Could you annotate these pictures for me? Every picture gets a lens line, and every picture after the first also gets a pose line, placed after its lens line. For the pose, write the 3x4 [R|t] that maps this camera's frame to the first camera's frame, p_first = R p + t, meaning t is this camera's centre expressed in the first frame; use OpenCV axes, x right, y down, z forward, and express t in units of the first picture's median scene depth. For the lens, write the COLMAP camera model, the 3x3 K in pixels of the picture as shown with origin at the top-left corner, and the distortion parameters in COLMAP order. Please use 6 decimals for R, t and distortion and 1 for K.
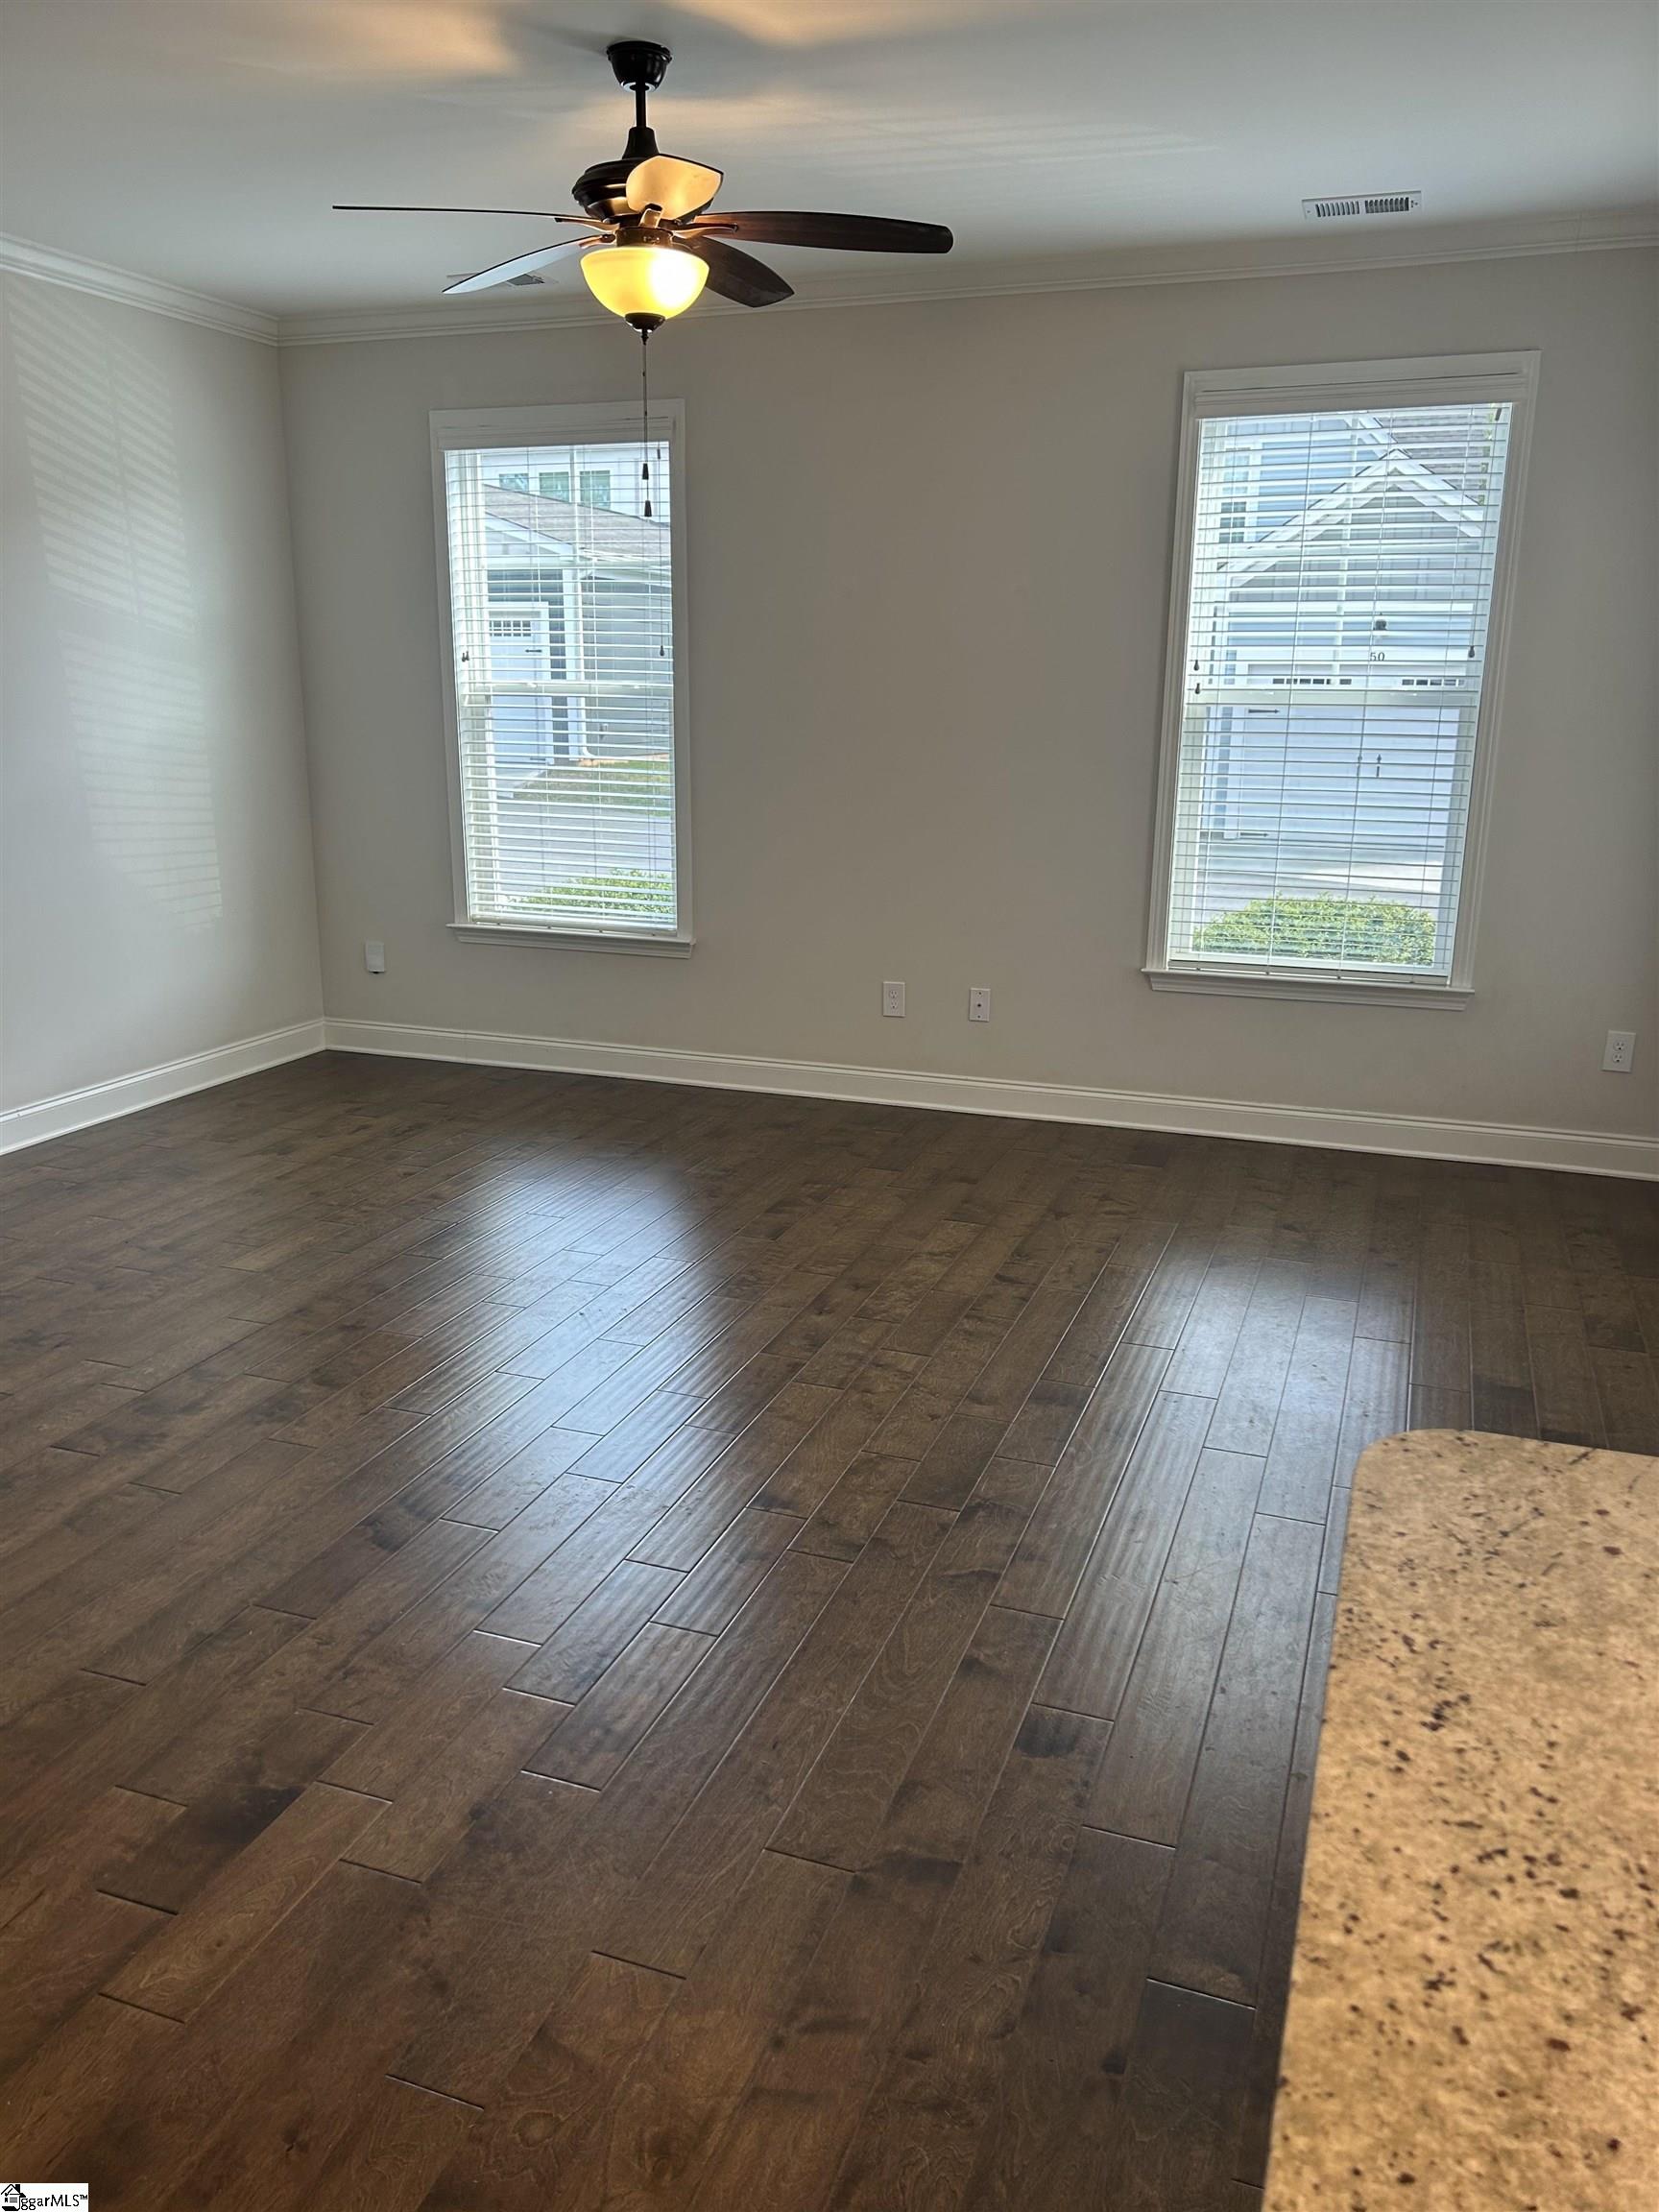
lens RADIAL K [[1657.7, 0, 814.0], [0, 1657.7, 1104.3], [0, 0, 1]] dist [0.050003, -0.060081]
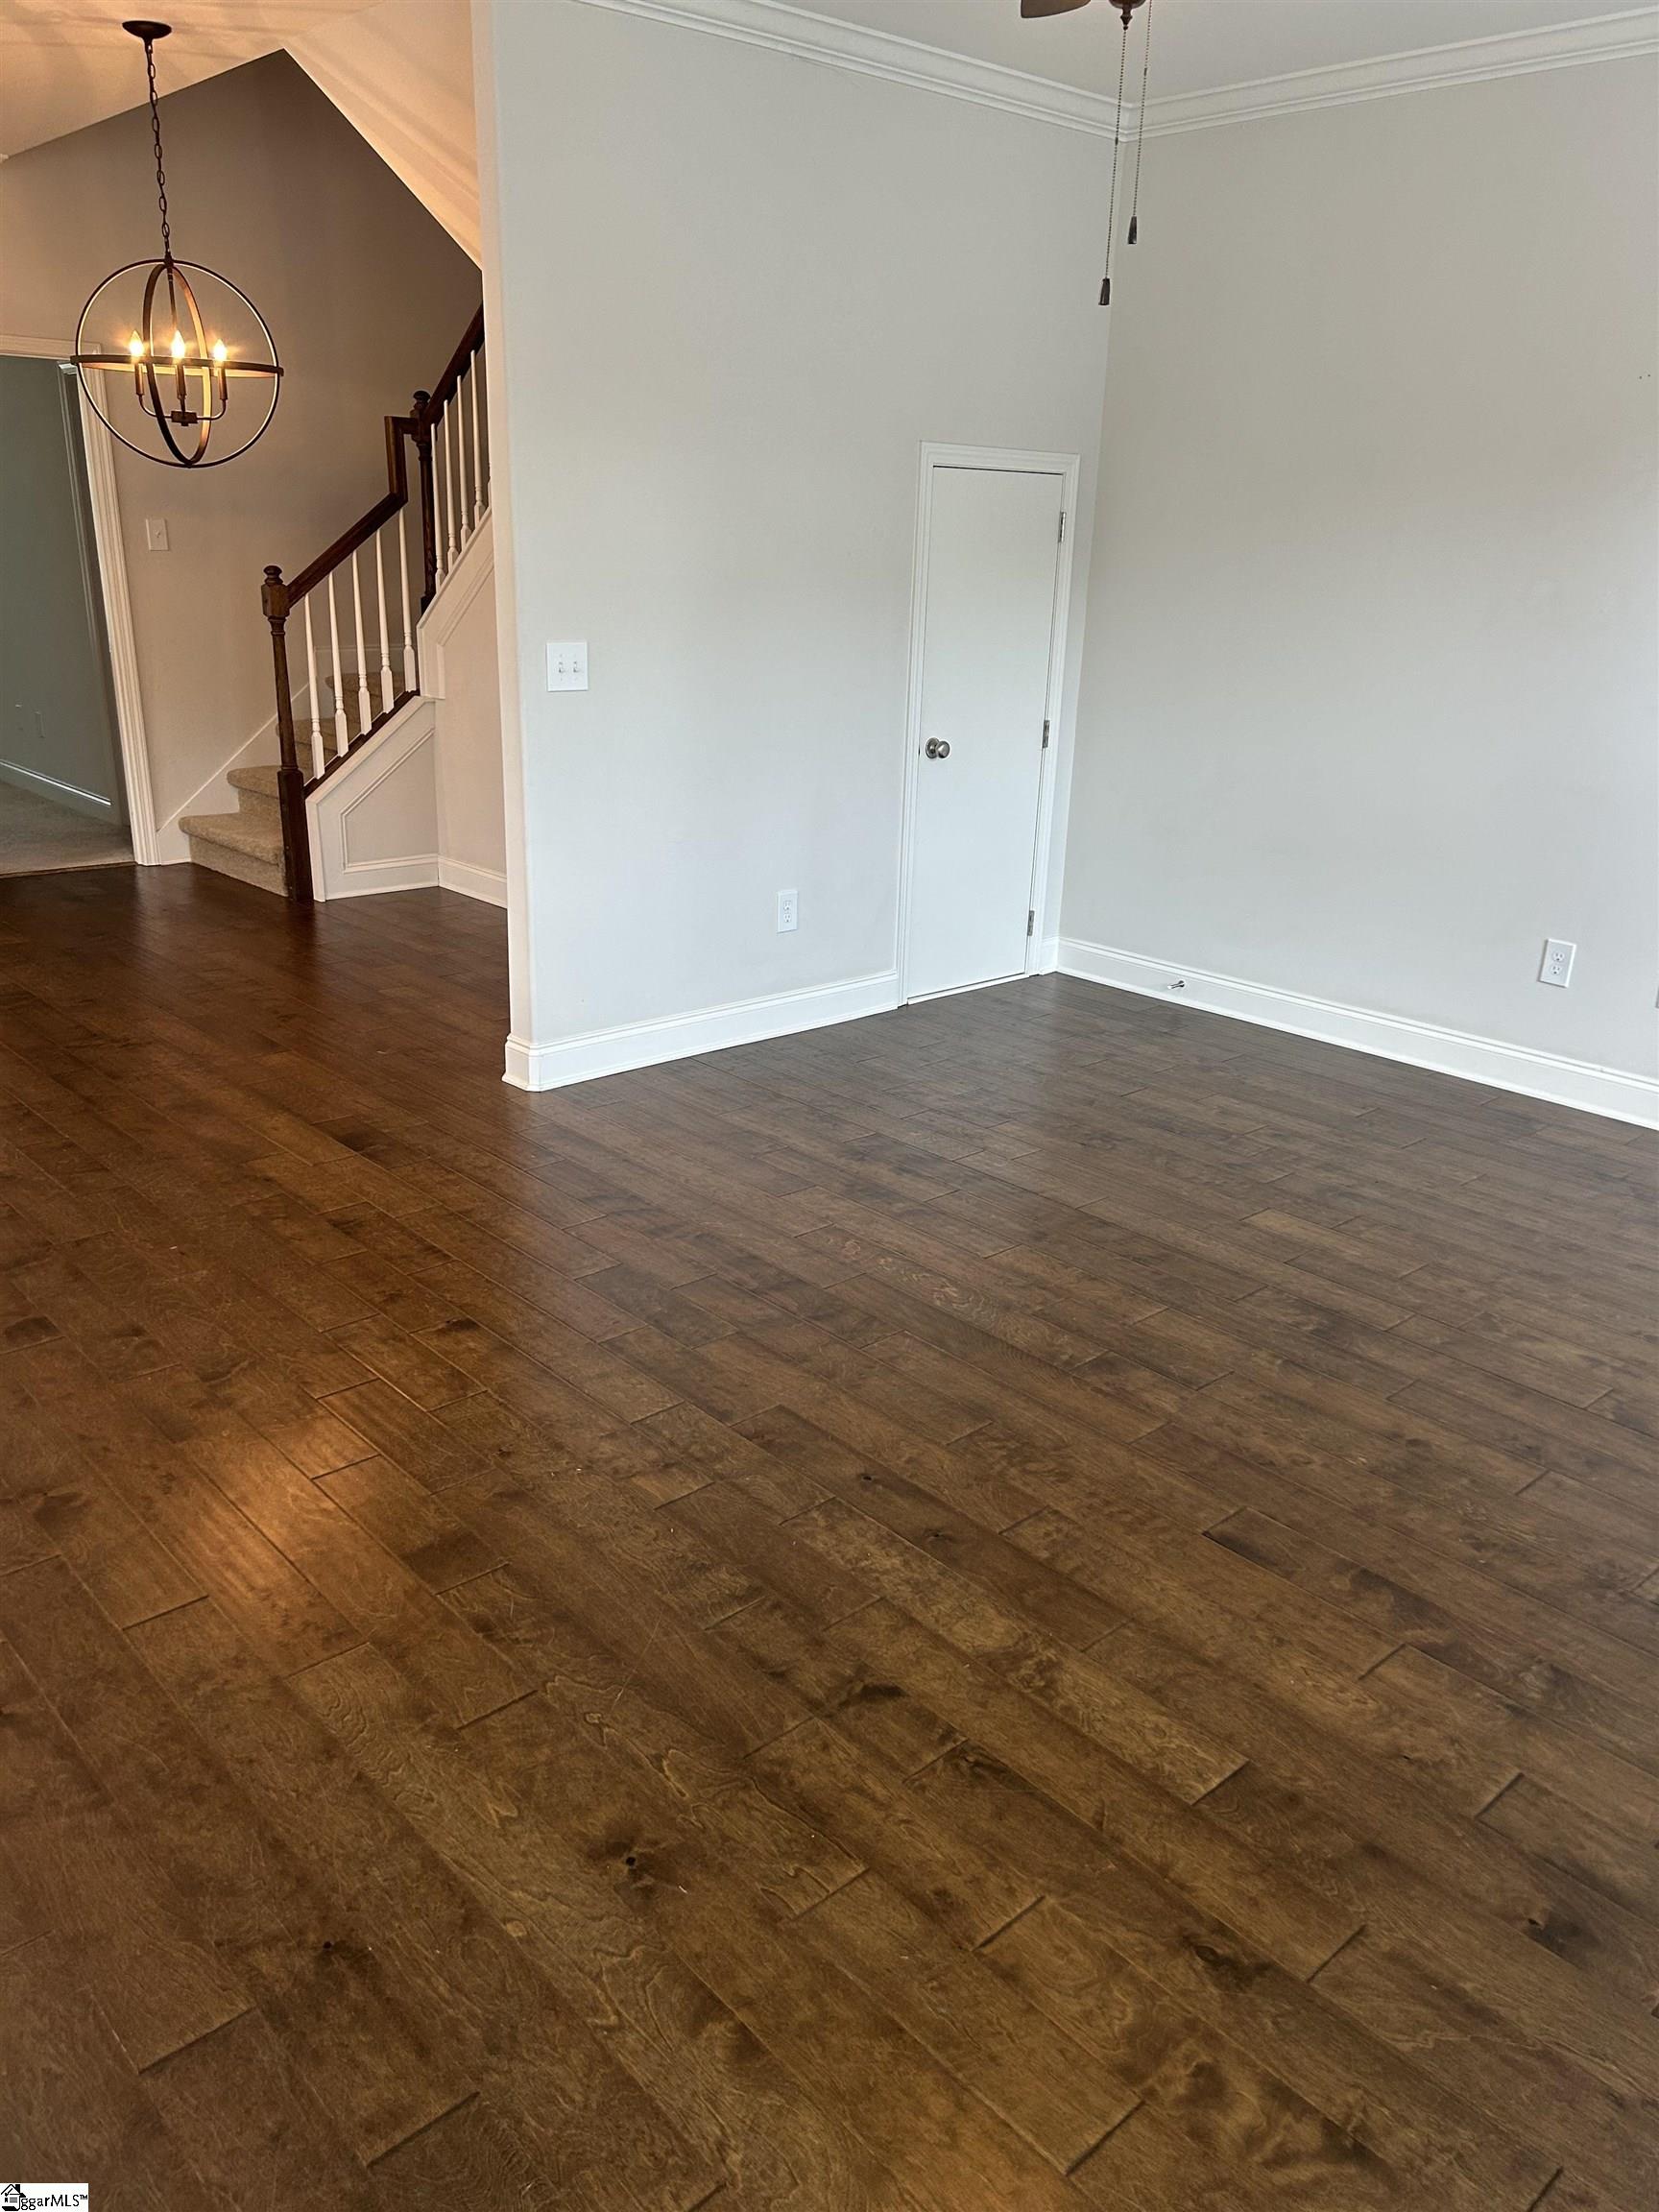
lens RADIAL K [[1657.7, 0, 842.4], [0, 1657.7, 1105.7], [0, 0, 1]] dist [0.050003, -0.060081]
pose [[-0.462970, 0.271643, -0.843723, 0.502682], [-0.245371, 0.875405, 0.416484, -0.270816], [0.851734, 0.399845, -0.338634, 1.057705]]
